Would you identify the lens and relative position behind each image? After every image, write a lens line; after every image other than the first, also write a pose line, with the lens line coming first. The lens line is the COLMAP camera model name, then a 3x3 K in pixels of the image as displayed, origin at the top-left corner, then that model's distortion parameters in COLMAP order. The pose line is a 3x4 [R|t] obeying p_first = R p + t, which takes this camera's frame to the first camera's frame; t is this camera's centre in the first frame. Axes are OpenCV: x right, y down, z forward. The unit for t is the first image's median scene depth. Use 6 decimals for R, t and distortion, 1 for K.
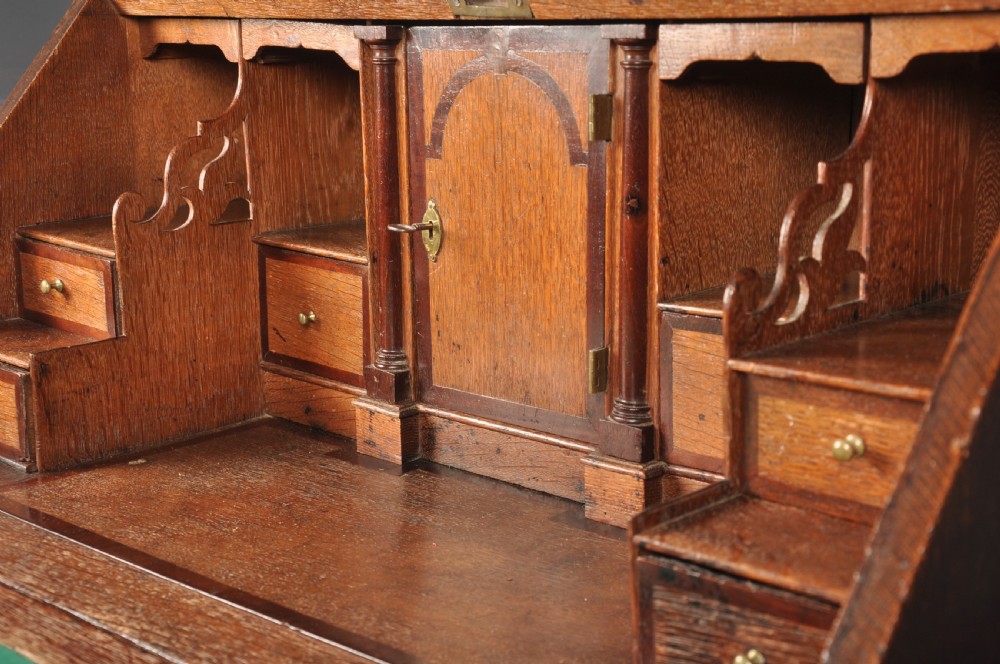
lens RADIAL K [[1536.4, 0, 489.9], [0, 1536.4, 301.8], [0, 0, 1]] dist [0.223405, 0.000000]
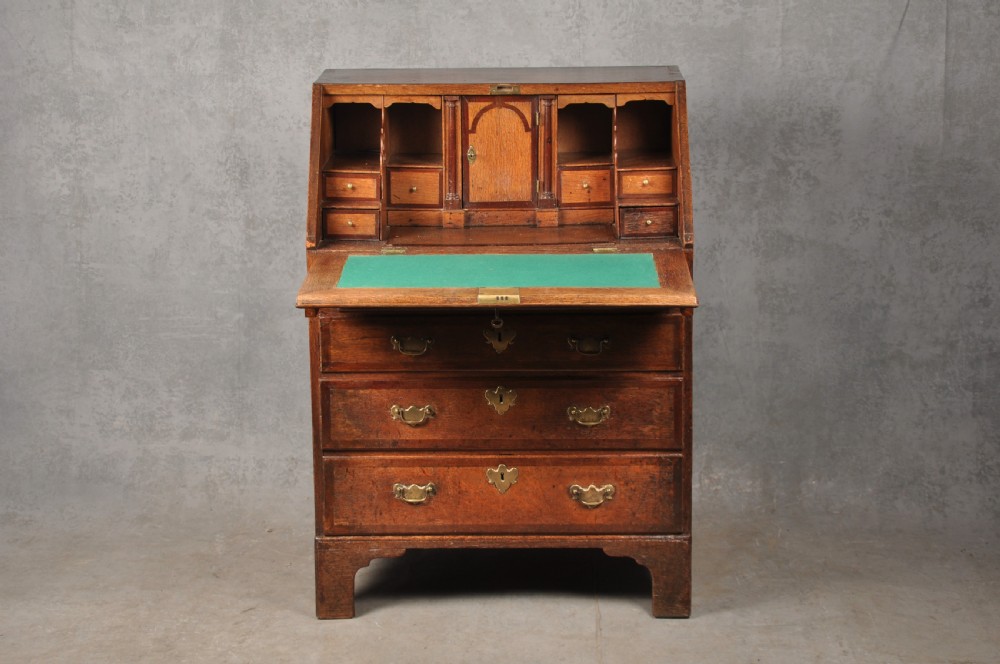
lens RADIAL K [[2582.8, 0, 507.6], [0, 2582.8, 322.2], [0, 0, 1]] dist [0.555934, 0.000000]
pose [[0.724606, -0.125393, 0.677660, -3.777373], [0.129420, 0.990572, 0.044908, 0.070790], [-0.676902, 0.055162, 0.734003, -3.124748]]
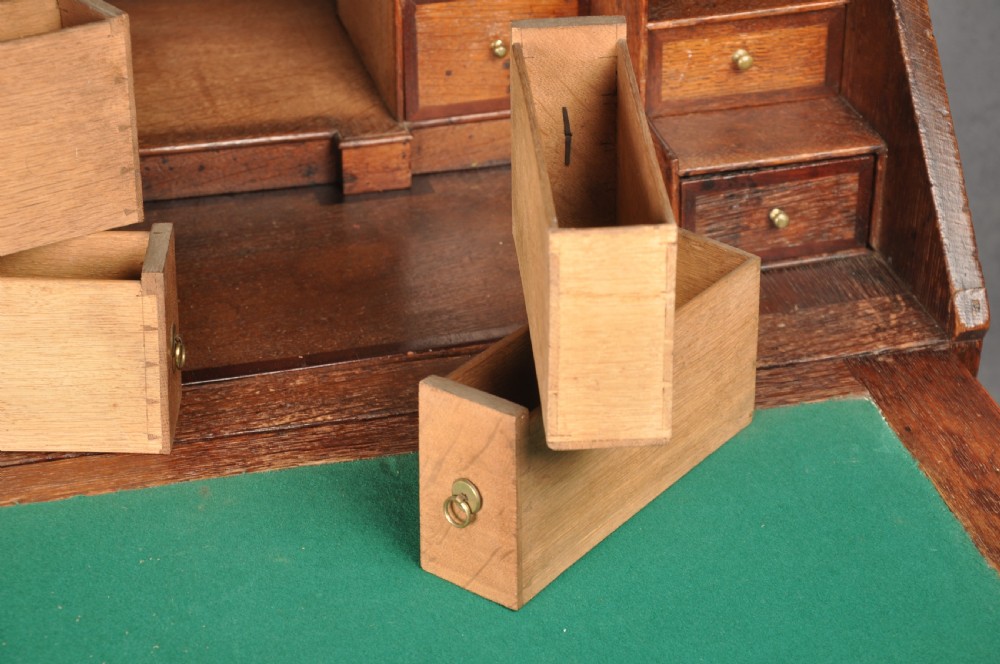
lens RADIAL K [[2582.8, 0, 495.5], [0, 2582.8, 331.1], [0, 0, 1]] dist [0.555934, 0.000000]
pose [[0.517518, -0.394054, 0.759537, -1.180895], [0.148305, 0.915522, 0.373932, -0.397343], [-0.842722, -0.080873, 0.532239, -0.071865]]
